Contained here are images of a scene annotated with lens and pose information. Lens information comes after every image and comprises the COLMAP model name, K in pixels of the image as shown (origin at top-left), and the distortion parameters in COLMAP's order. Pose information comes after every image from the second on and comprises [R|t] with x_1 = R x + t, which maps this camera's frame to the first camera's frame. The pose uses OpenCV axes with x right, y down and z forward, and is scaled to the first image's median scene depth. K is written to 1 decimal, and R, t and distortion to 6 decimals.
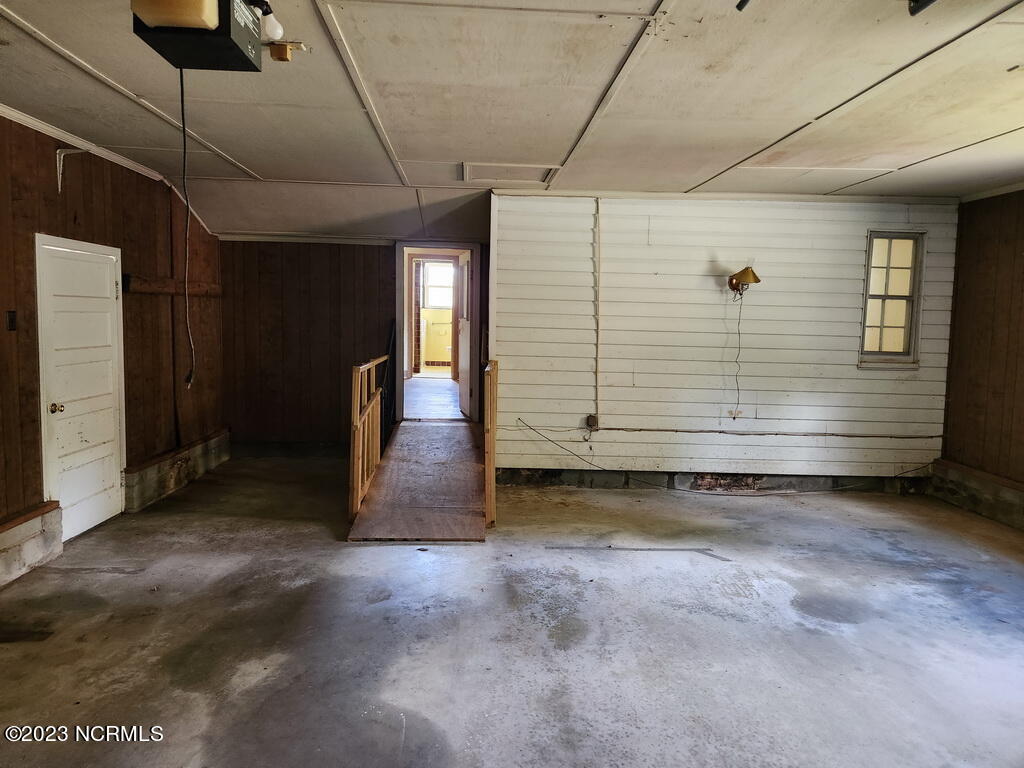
lens RADIAL K [[686.2, 0, 510.9], [0, 686.2, 382.5], [0, 0, 1]] dist [0.016803, -0.005245]
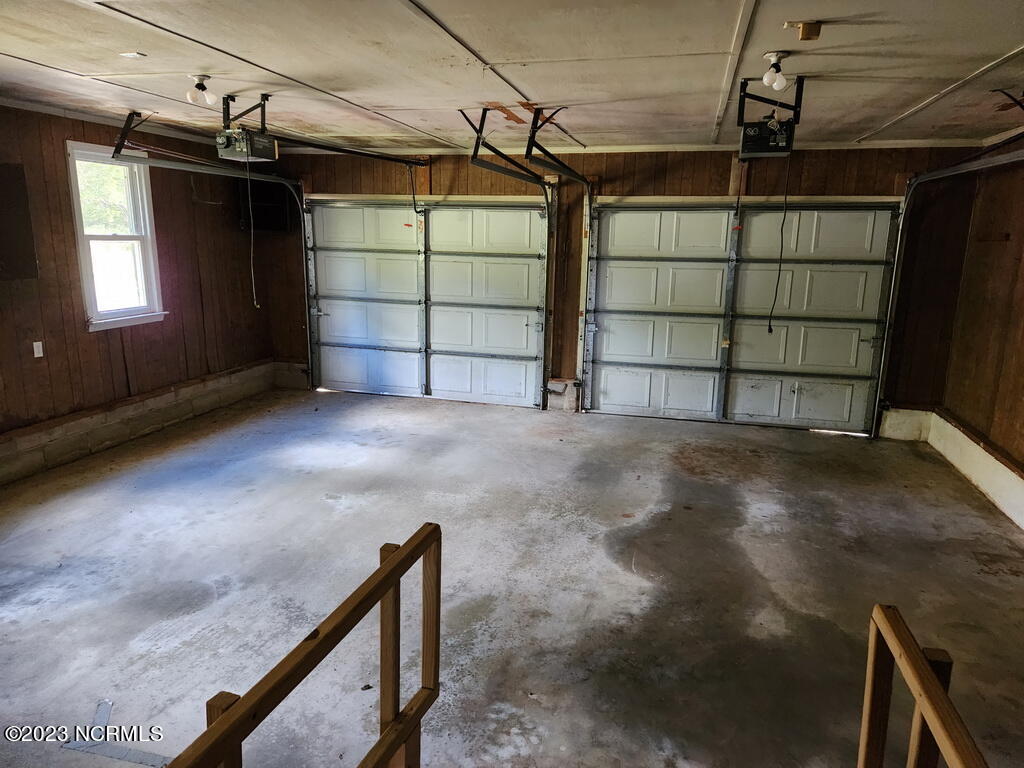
lens RADIAL K [[686.2, 0, 511.4], [0, 686.2, 383.6], [0, 0, 1]] dist [0.016803, -0.005245]
pose [[-0.954068, -0.097360, 0.283330, -0.222196], [-0.007925, 0.953593, 0.300994, -0.254184], [-0.299487, 0.284923, -0.910564, 1.803028]]
